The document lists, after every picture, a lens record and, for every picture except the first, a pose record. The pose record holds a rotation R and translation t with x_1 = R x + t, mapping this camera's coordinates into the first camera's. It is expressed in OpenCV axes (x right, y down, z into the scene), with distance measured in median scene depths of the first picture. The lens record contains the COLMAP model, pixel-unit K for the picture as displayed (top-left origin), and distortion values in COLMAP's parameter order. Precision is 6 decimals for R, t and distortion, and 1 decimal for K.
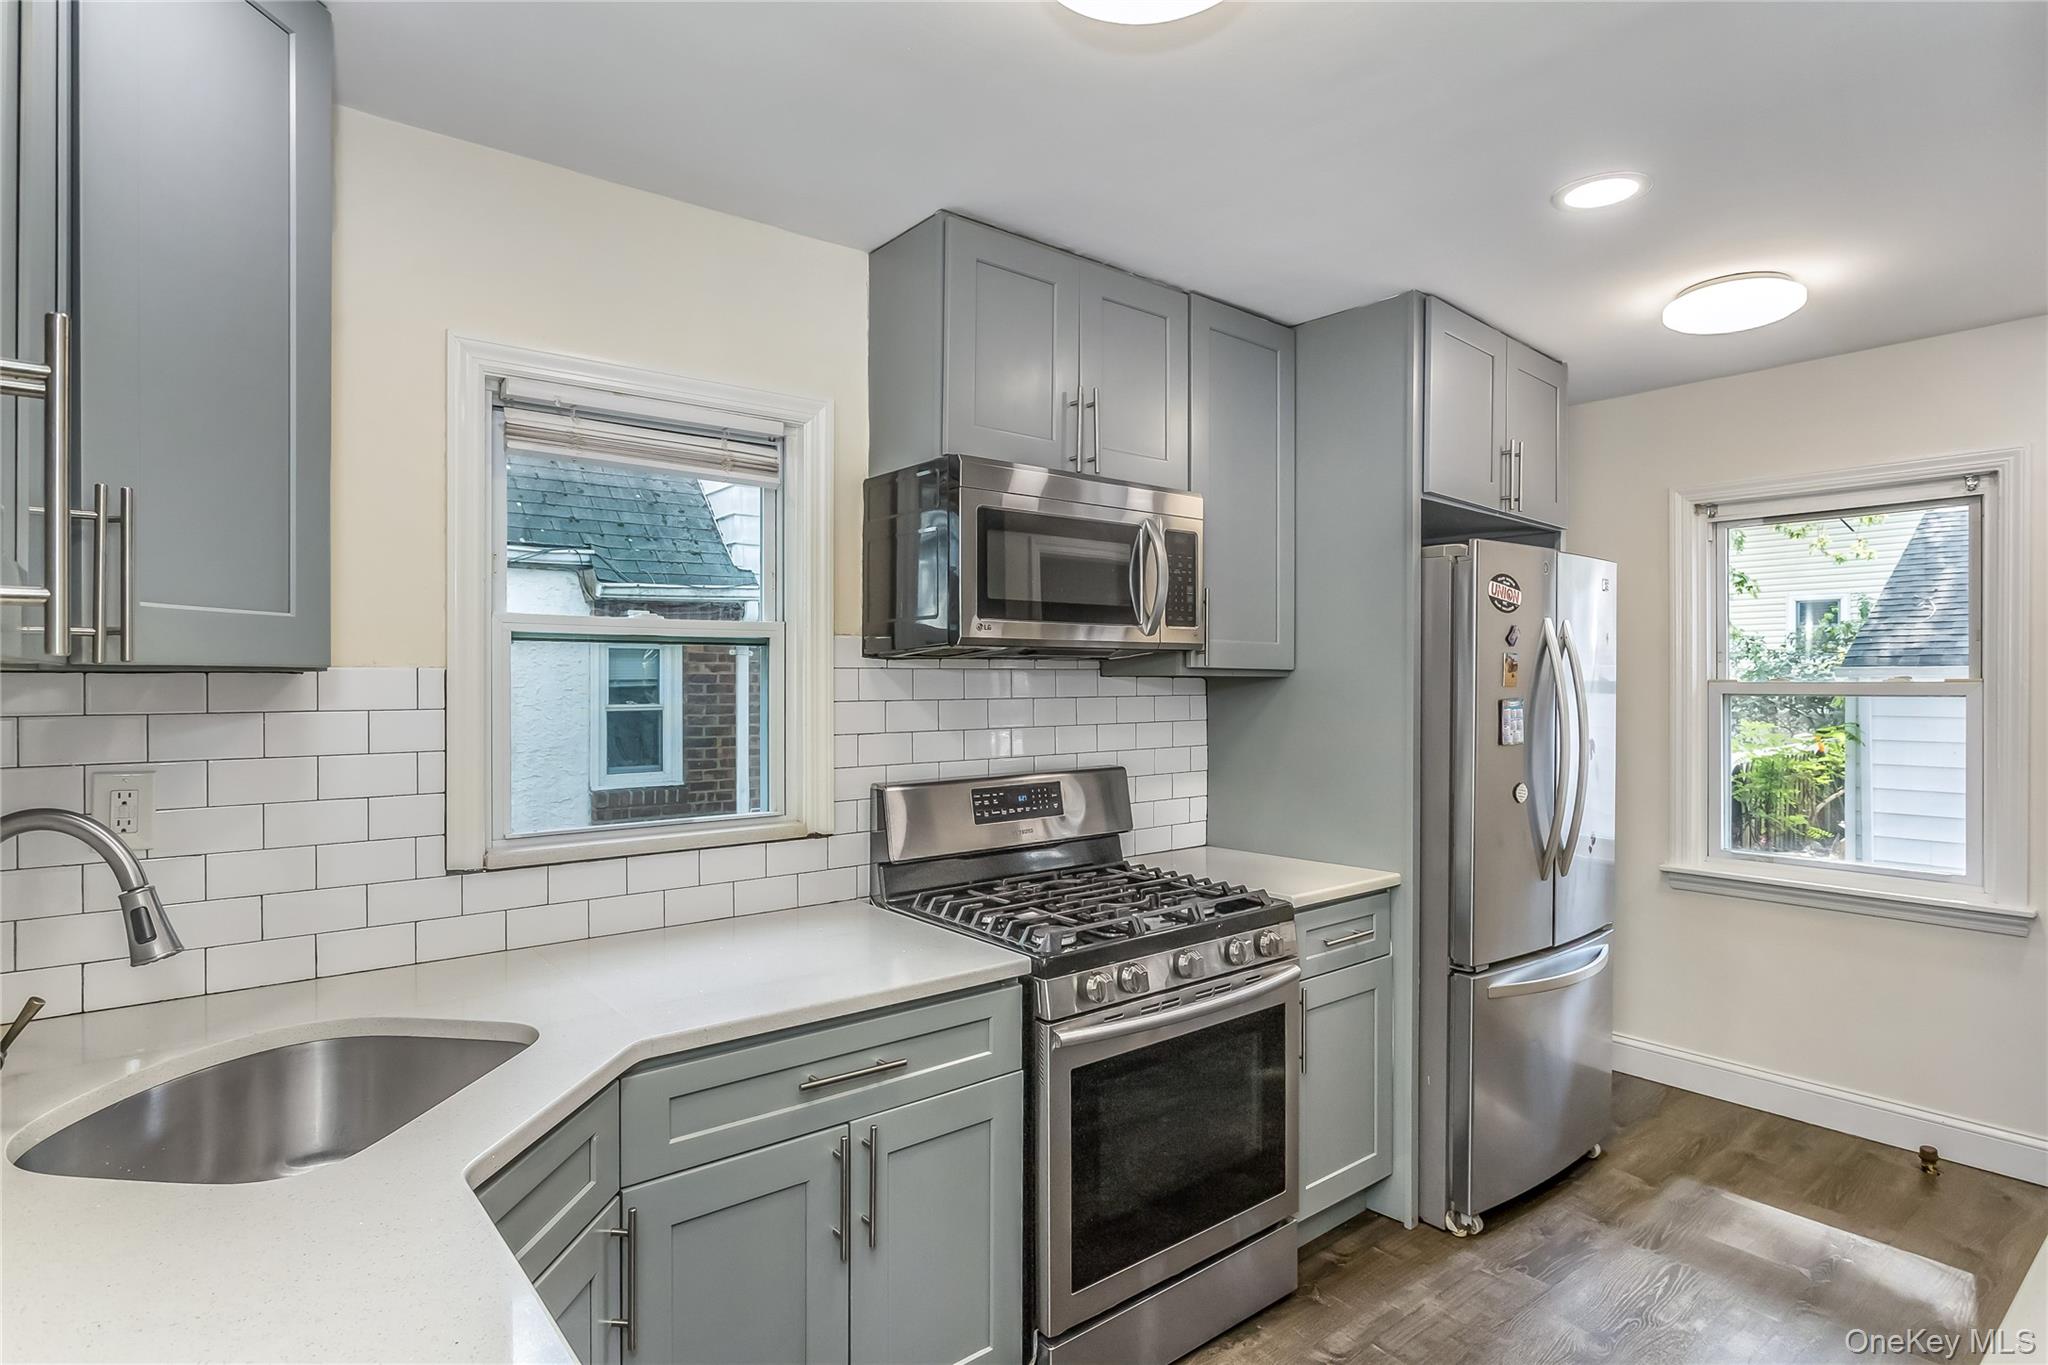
lens RADIAL K [[1081.7, 0, 1027.8], [0, 1081.7, 670.4], [0, 0, 1]] dist [-0.015114, -0.000034]
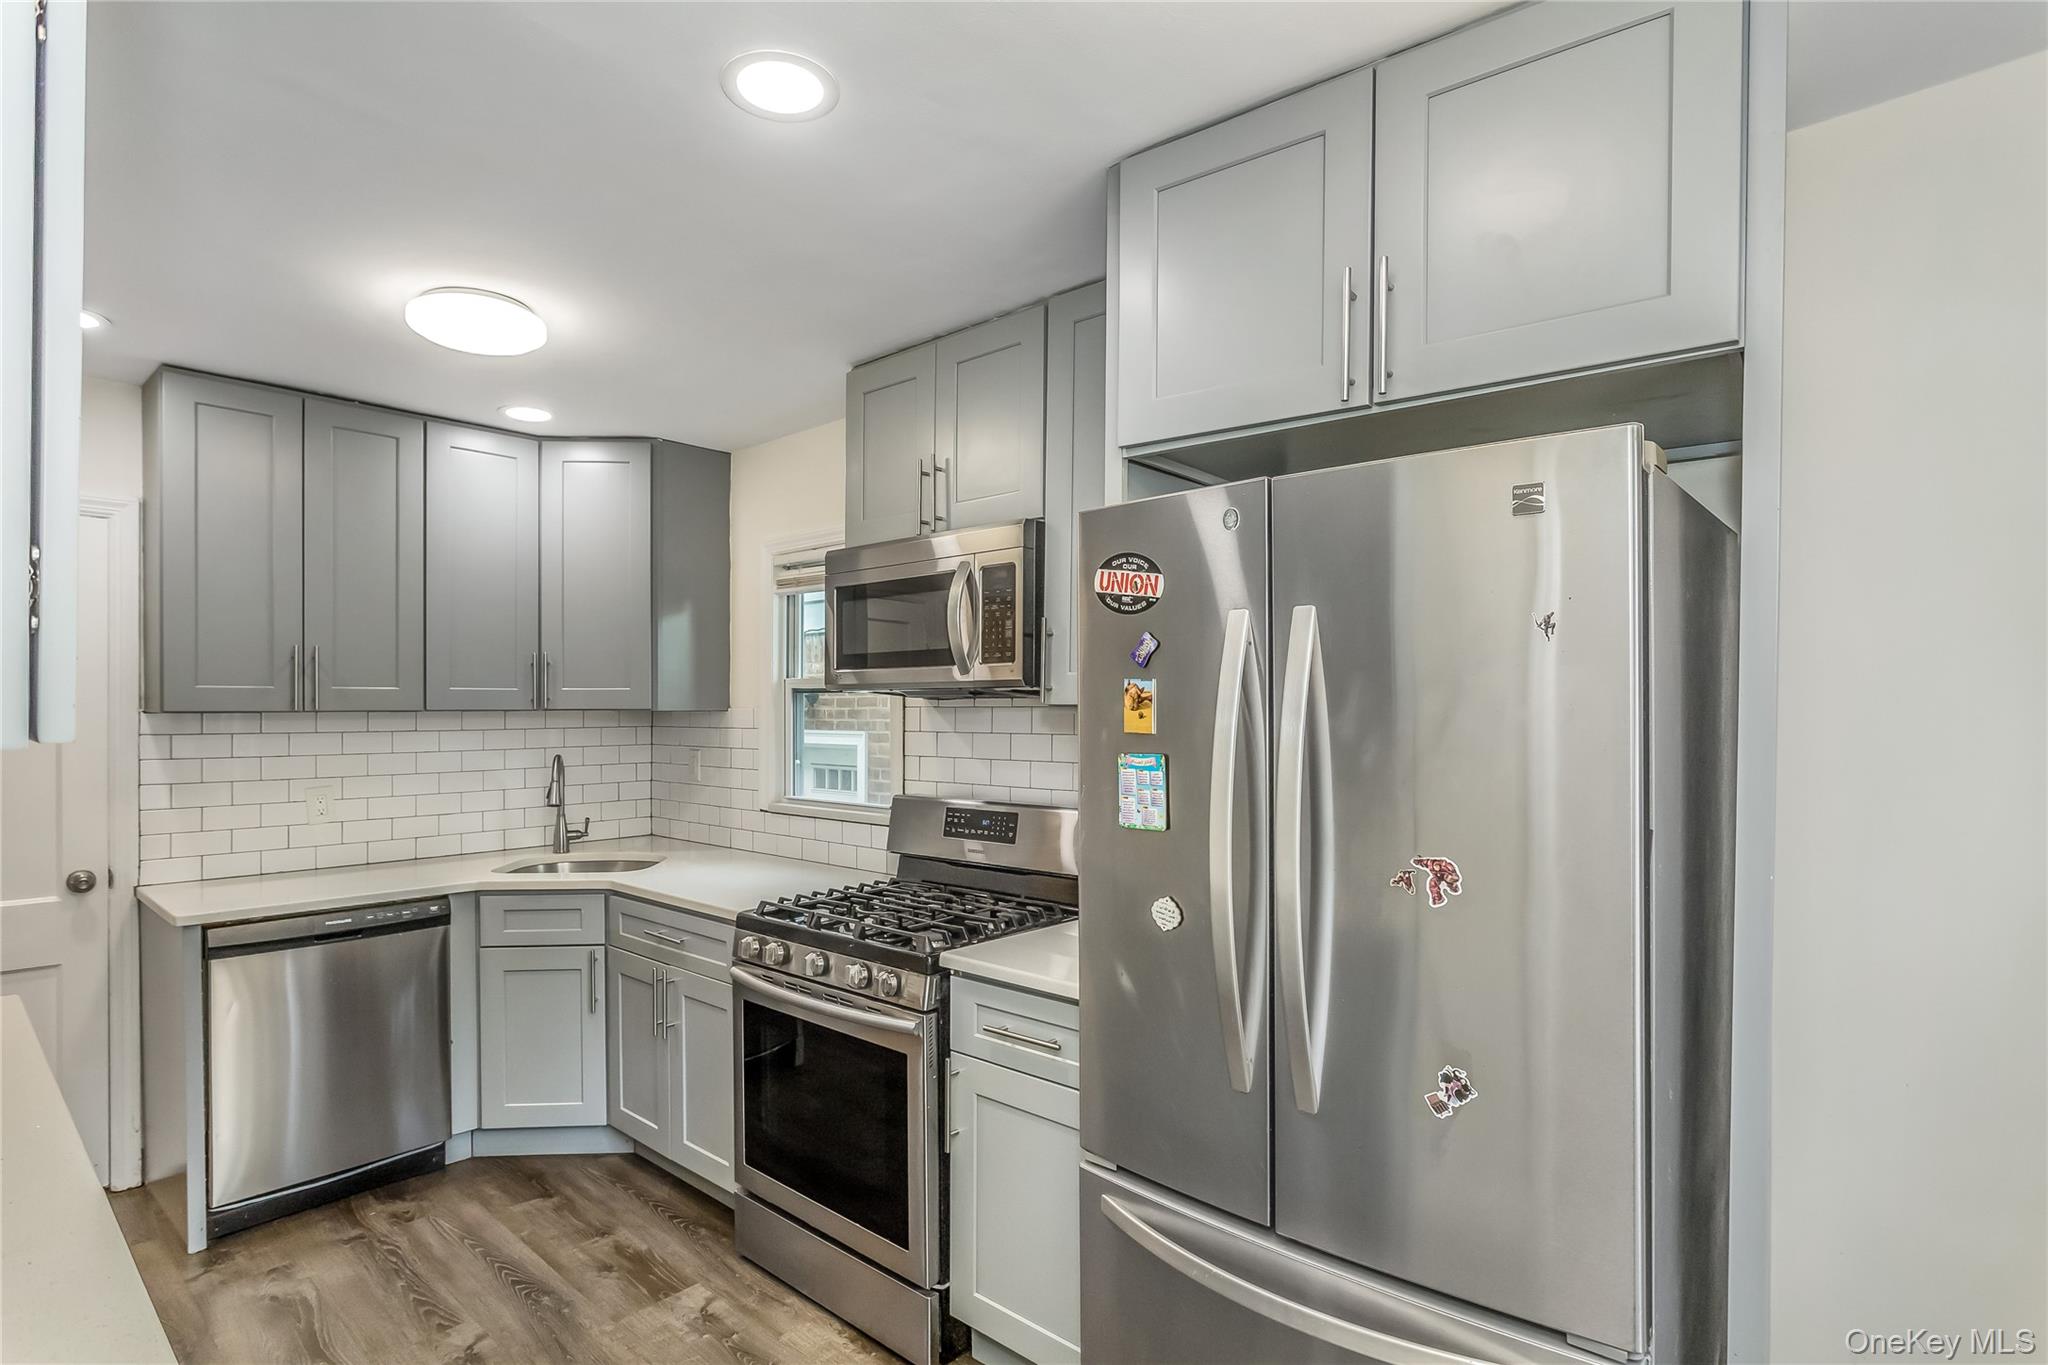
lens RADIAL K [[1021.2, 0, 1008.5], [0, 1021.2, 704.7], [0, 0, 1]] dist [-0.017548, 0.009348]
pose [[0.142083, -0.004391, -0.989845, 1.072449], [0.004430, 0.999983, -0.003800, 0.000262], [0.989845, -0.003845, 0.142100, 0.895776]]
